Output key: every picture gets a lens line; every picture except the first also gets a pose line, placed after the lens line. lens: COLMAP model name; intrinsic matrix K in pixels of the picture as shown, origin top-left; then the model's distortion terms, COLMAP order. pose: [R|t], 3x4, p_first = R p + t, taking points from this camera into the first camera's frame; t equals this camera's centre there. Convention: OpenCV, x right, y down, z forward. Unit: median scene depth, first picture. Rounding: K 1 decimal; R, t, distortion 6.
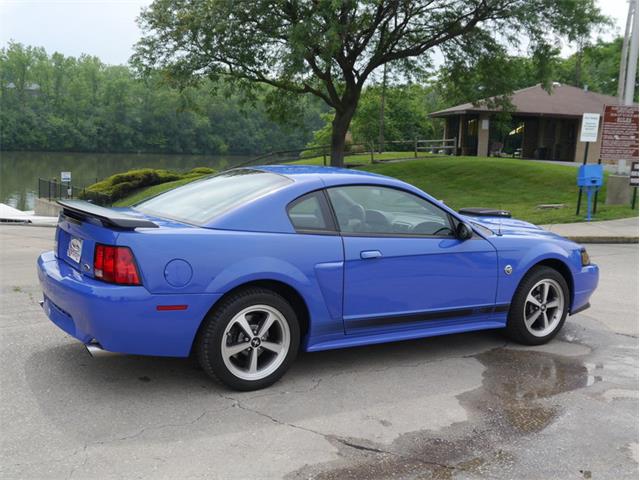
lens RADIAL K [[756.1, 0, 320.0], [0, 756.1, 240.0], [0, 0, 1]] dist [-0.008559, 0.000349]
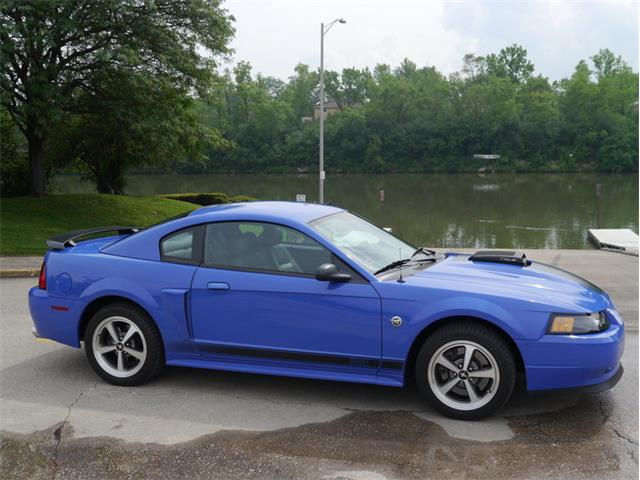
lens RADIAL K [[793.1, 0, 320.0], [0, 793.1, 240.0], [0, 0, 1]] dist [-0.037240, 0.013730]
pose [[0.632617, 0.042066, -0.773322, 0.960558], [-0.067795, 0.997699, -0.001189, -0.051079], [0.771492, 0.053180, 0.634013, 0.365492]]
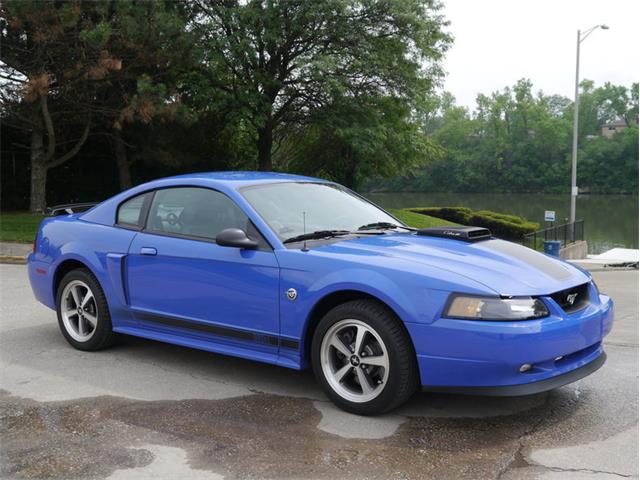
lens RADIAL K [[793.1, 0, 320.0], [0, 793.1, 240.0], [0, 0, 1]] dist [-0.037240, 0.013730]
pose [[0.326348, 0.038790, -0.944453, 1.094178], [-0.105753, 0.994383, 0.004299, -0.024282], [0.939315, 0.098476, 0.328617, 0.803469]]
